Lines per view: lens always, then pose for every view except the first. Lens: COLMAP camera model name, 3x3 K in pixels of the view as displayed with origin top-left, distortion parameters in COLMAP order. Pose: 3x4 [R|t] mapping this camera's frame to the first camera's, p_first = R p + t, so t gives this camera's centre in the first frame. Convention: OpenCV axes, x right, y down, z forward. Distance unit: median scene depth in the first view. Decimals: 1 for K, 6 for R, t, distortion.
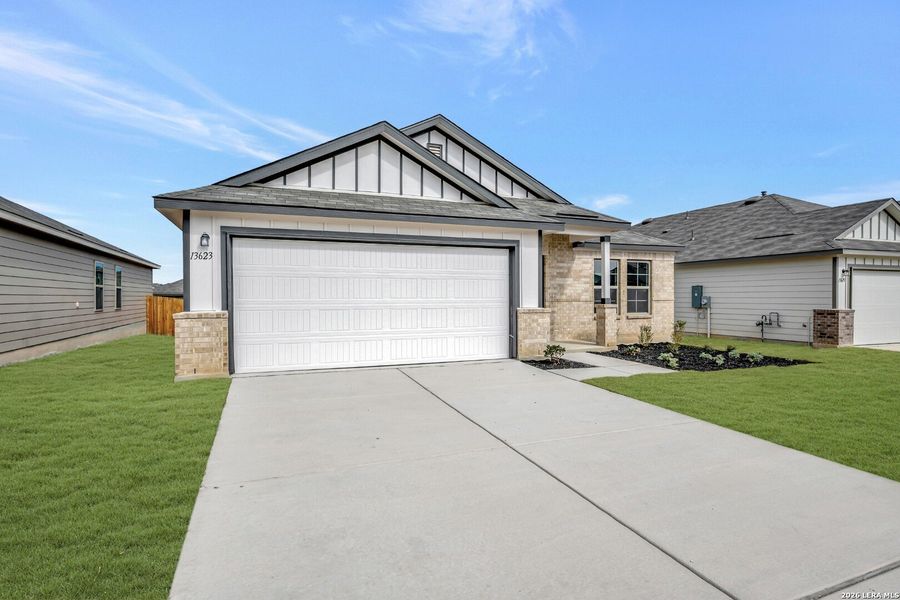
lens RADIAL K [[481.4, 0, 451.6], [0, 481.4, 303.1], [0, 0, 1]] dist [-0.017967, -0.000080]
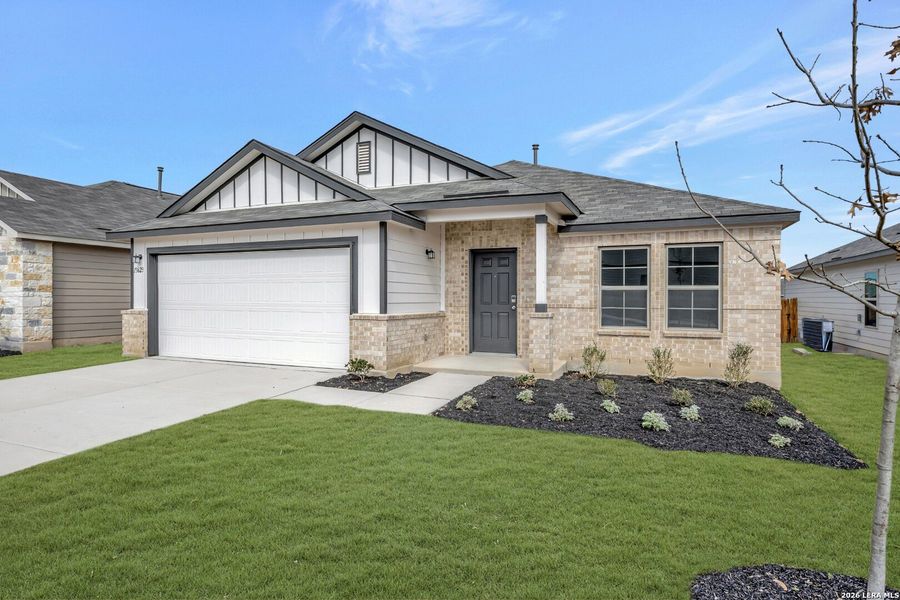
lens RADIAL K [[481.4, 0, 448.0], [0, 481.4, 299.1], [0, 0, 1]] dist [-0.017967, -0.000080]
pose [[0.710857, 0.005873, -0.703312, 0.862089], [-0.014673, 0.999871, -0.006482, -0.012844], [0.703183, 0.014927, 0.710852, 0.490327]]
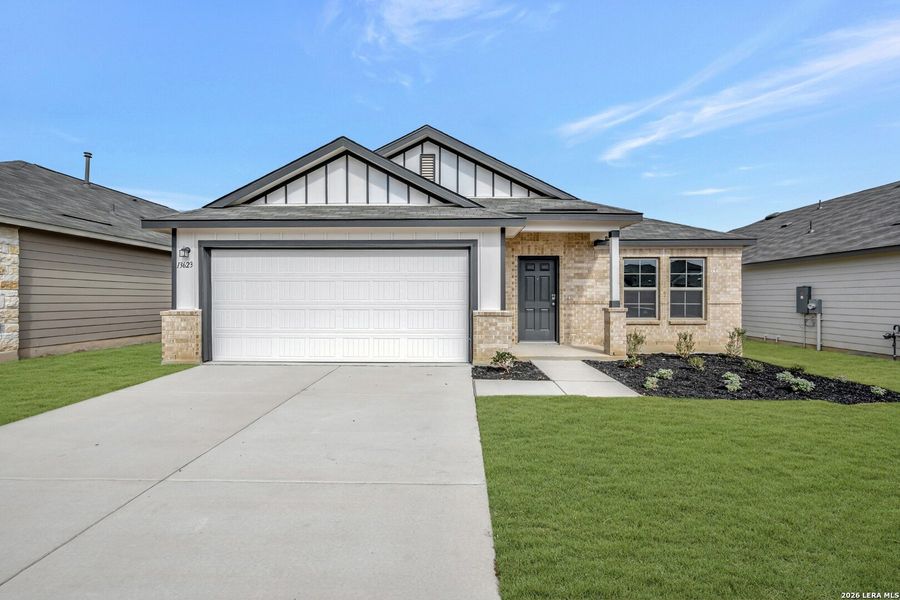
lens RADIAL K [[384.8, 0, 447.9], [0, 384.8, 299.7], [0, 0, 1]] dist [-0.011068, -0.000459]
pose [[0.917016, 0.003877, -0.398831, 0.387106], [-0.008399, 0.999919, -0.009592, -0.003601], [0.398761, 0.012146, 0.916974, 0.275930]]
